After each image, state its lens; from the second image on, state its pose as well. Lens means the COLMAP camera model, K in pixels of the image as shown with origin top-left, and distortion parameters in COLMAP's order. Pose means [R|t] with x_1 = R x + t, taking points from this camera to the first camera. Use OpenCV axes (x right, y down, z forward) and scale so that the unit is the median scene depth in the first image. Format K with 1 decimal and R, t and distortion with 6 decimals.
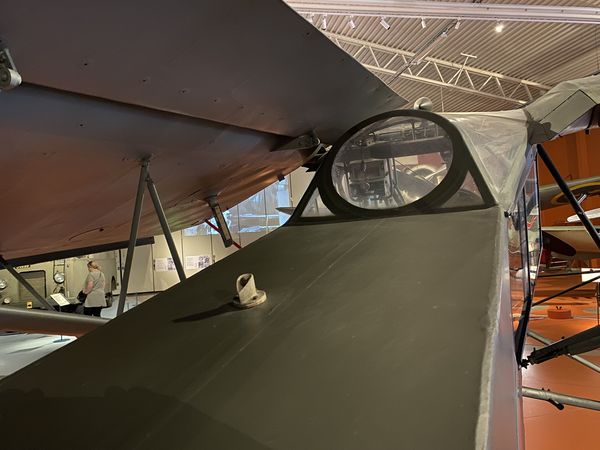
lens RADIAL K [[457.0, 0, 295.5], [0, 457.0, 225.6], [0, 0, 1]] dist [0.008153, -0.005721]
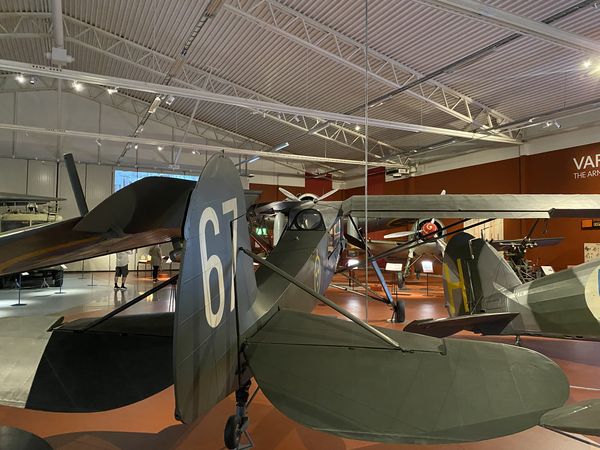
lens RADIAL K [[457.0, 0, 295.5], [0, 457.0, 225.6], [0, 0, 1]] dist [0.008153, -0.005721]
pose [[0.962803, 0.087657, 0.255591, -0.123876], [-0.084943, 0.996150, -0.021661, 0.007132], [-0.256506, -0.000855, 0.966542, -0.384145]]
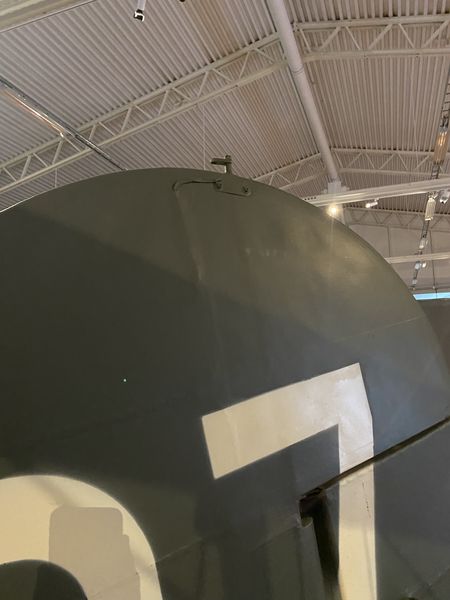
lens RADIAL K [[457.0, 0, 222.0], [0, 457.0, 296.5], [0, 0, 1]] dist [0.008153, -0.005721]
pose [[0.849919, -0.022370, -0.526438, -0.081651], [-0.030565, 0.995323, -0.091642, -0.011475], [0.526026, 0.093979, 0.845260, -0.211543]]
